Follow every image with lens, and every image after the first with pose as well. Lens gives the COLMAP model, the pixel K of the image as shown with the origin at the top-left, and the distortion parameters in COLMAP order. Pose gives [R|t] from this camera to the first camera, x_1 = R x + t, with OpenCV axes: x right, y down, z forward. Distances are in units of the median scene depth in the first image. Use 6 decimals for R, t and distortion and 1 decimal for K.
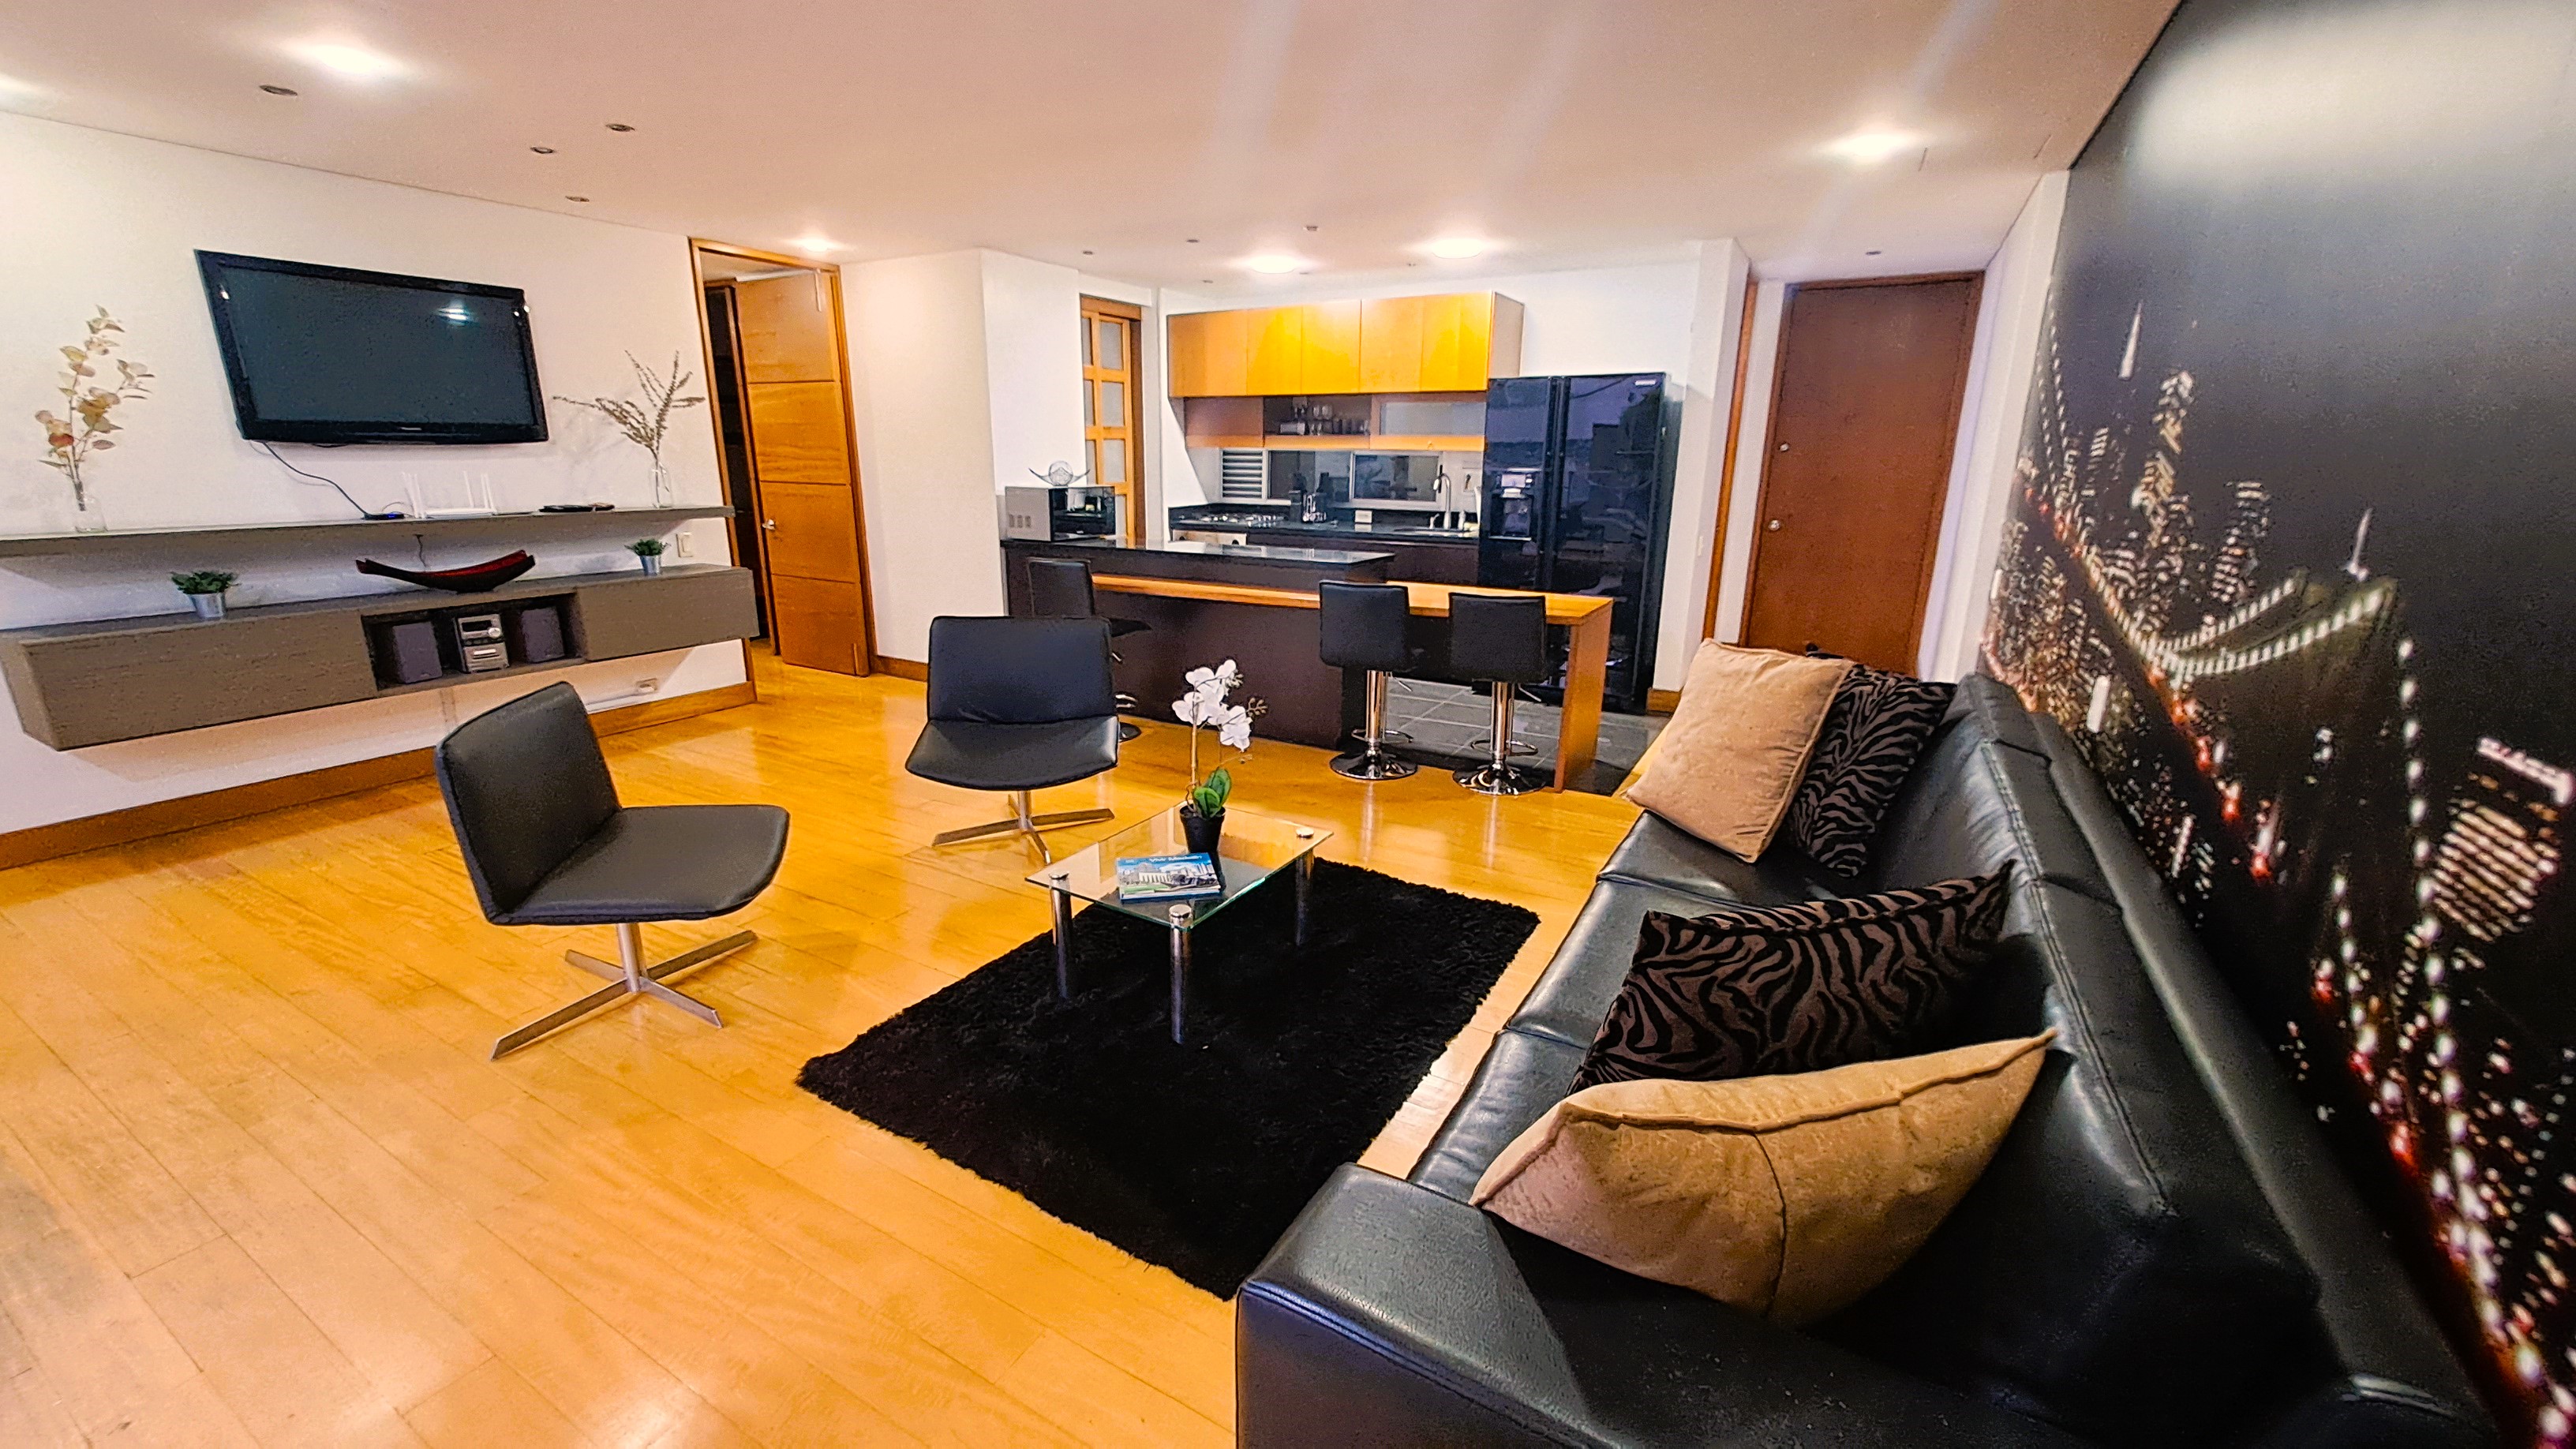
lens RADIAL K [[1019.2, 0, 1288.0], [0, 1019.2, 724.5], [0, 0, 1]] dist [0.011740, -0.000059]
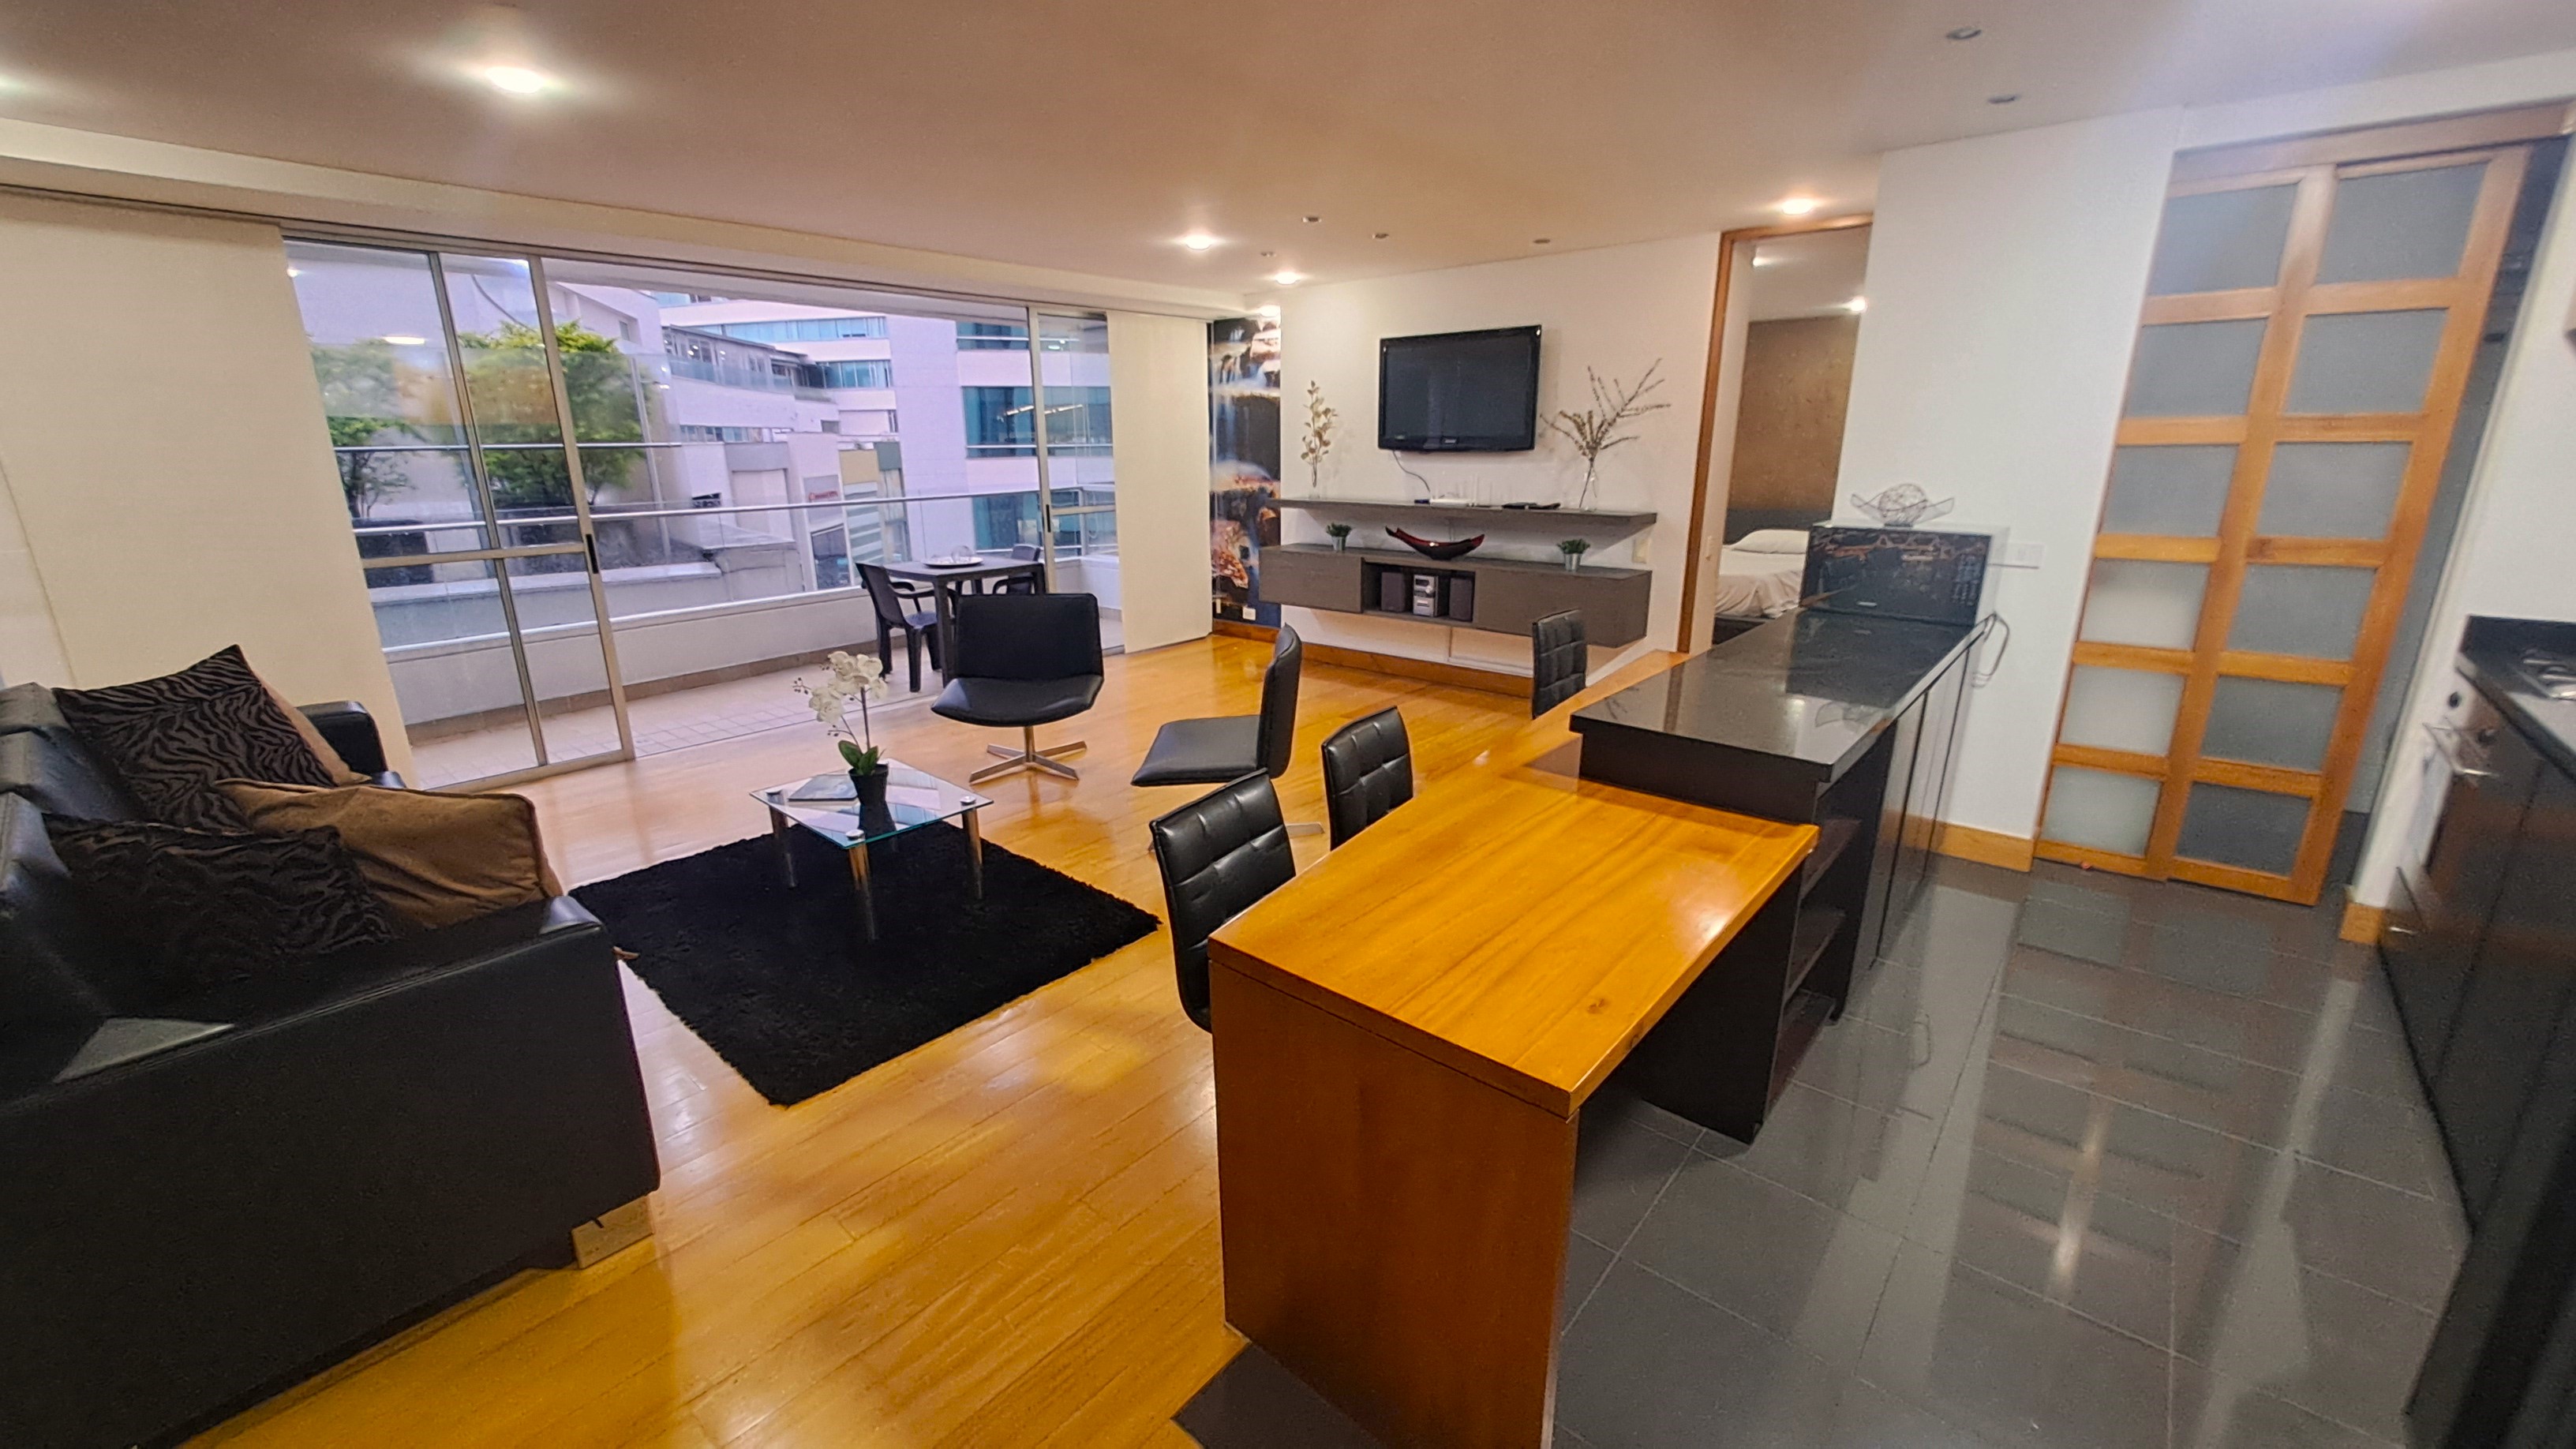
lens RADIAL K [[1019.2, 0, 1288.0], [0, 1019.2, 724.5], [0, 0, 1]] dist [0.011740, -0.000059]
pose [[-0.188021, 0.257280, -0.947869, 0.424368], [-0.262585, 0.916783, 0.300929, -0.200817], [0.946413, 0.305477, -0.104816, 0.718342]]
